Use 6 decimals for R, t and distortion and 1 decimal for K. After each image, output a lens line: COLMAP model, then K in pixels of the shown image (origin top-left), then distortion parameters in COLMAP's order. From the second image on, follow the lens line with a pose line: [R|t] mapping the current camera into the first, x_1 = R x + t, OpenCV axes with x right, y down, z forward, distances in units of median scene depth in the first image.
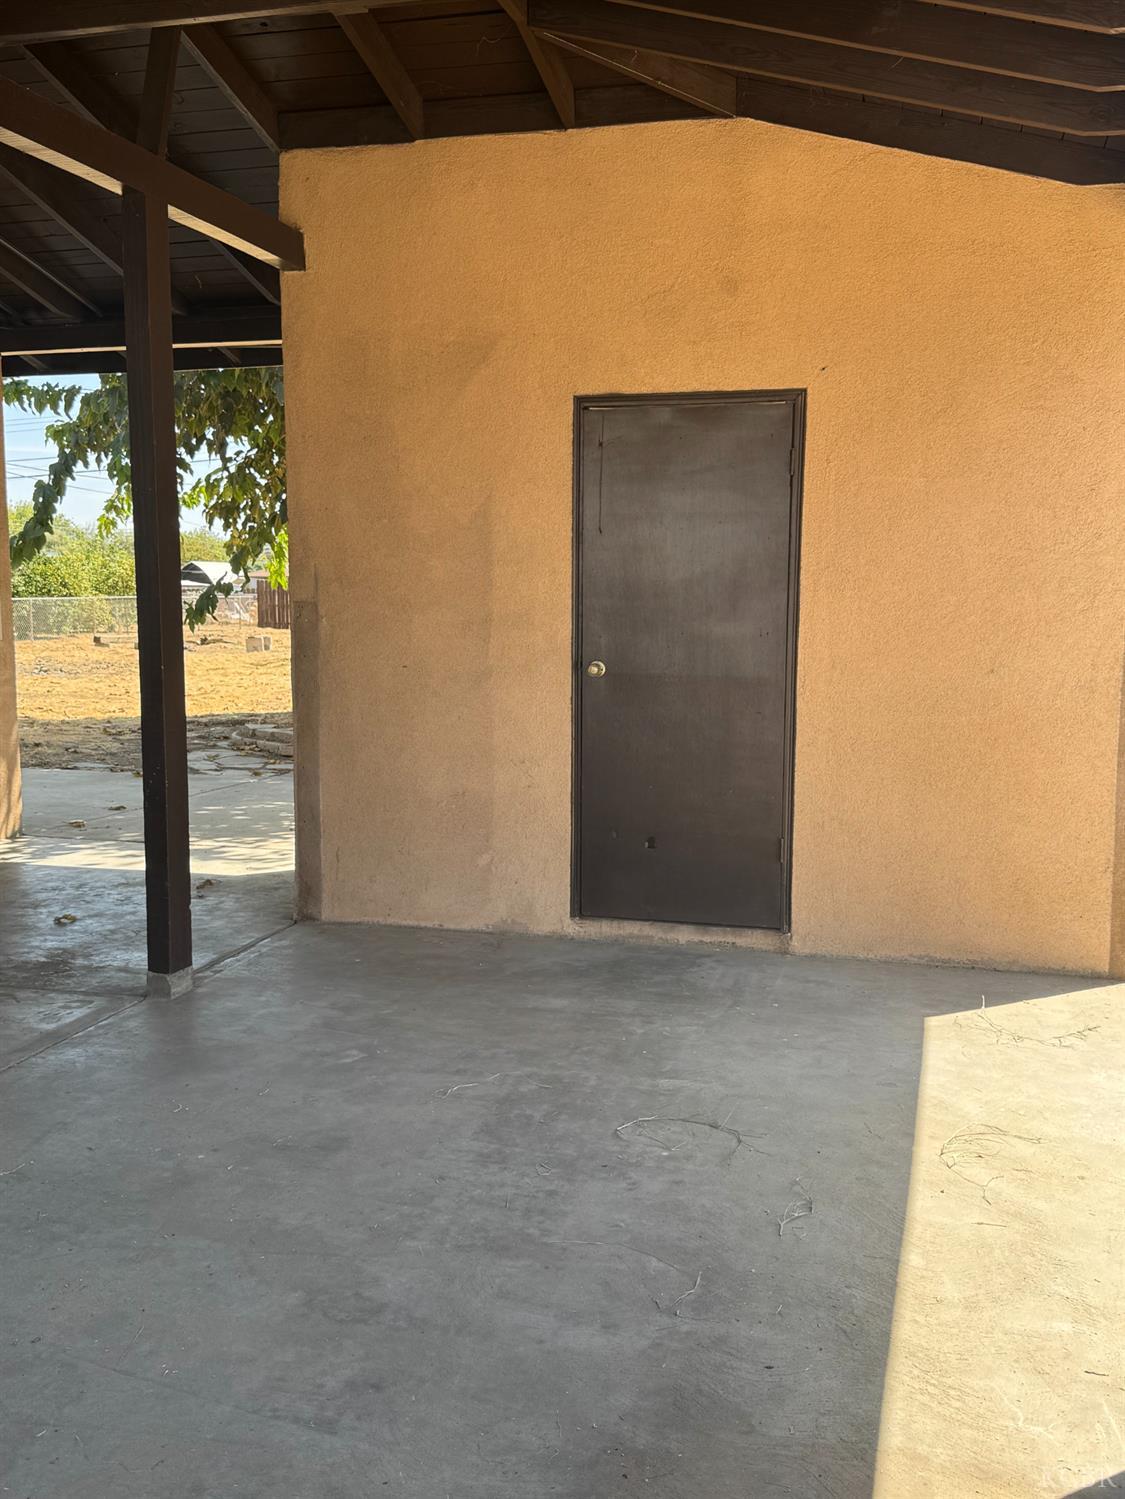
lens RADIAL K [[1471.1, 0, 554.2], [0, 1471.1, 750.3], [0, 0, 1]] dist [0.243238, -0.460995]
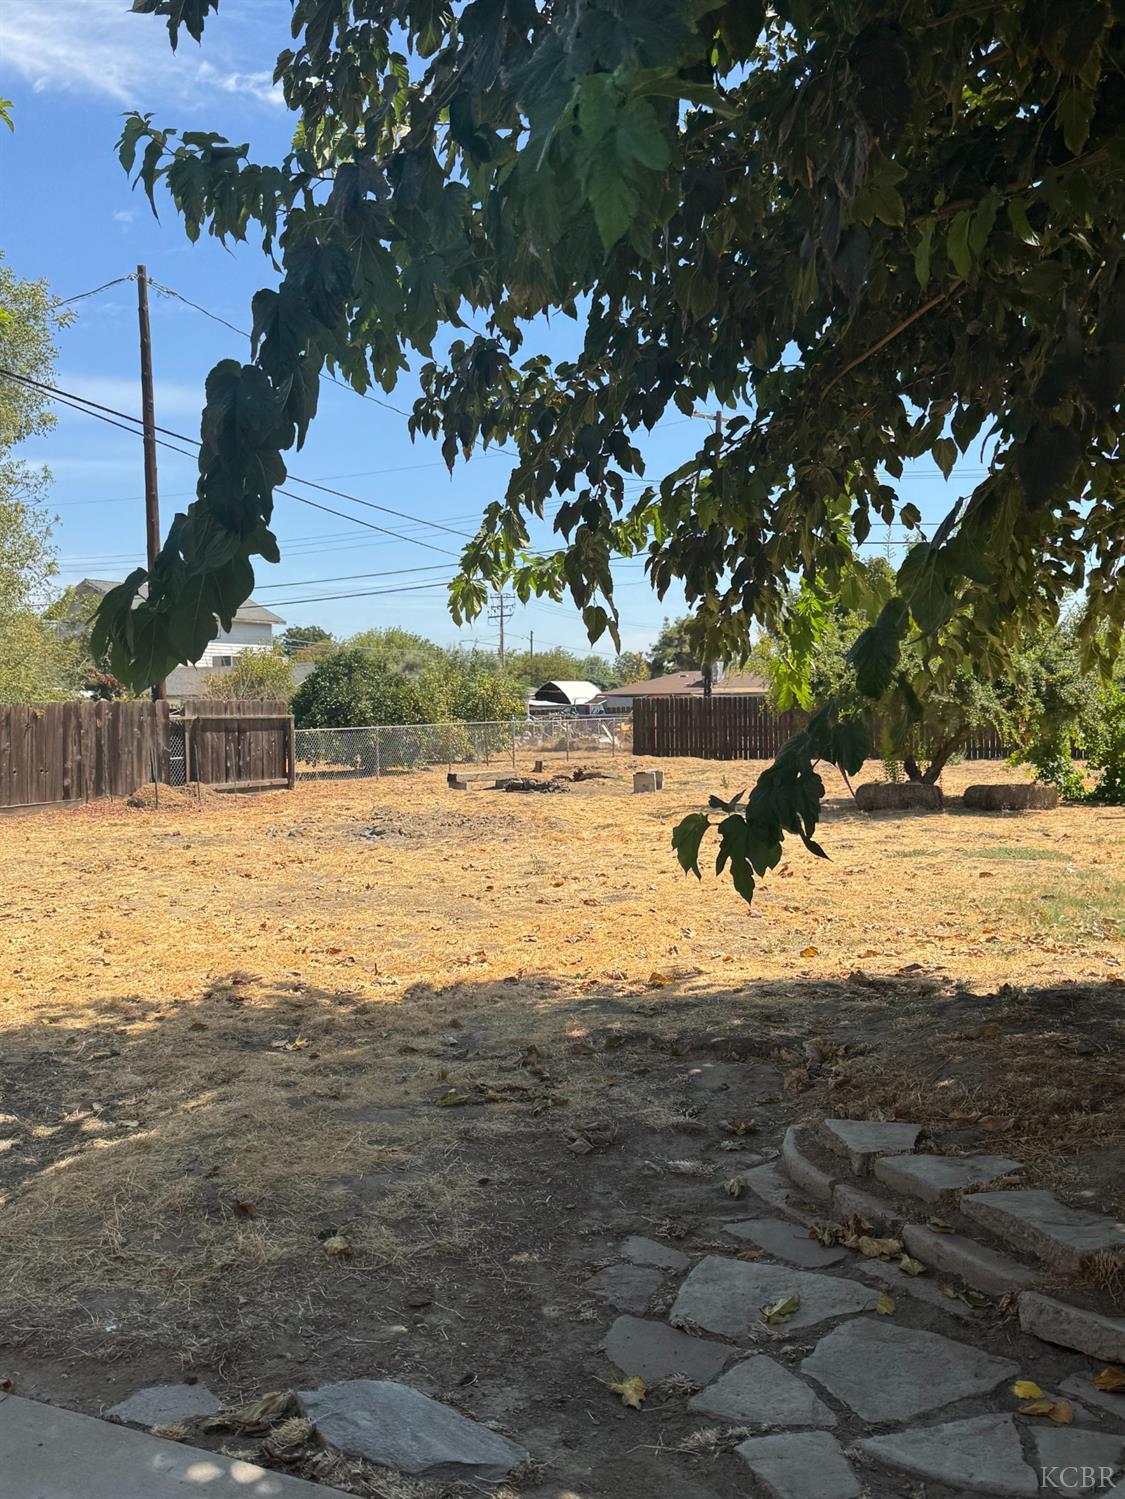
lens RADIAL K [[1416.5, 0, 572.7], [0, 1416.5, 758.6], [0, 0, 1]] dist [0.200160, -0.422068]
pose [[0.976988, -0.004950, -0.213238, -0.091758], [-0.009958, 0.997582, -0.068781, -0.036643], [0.213063, 0.069322, 0.974576, 0.313776]]
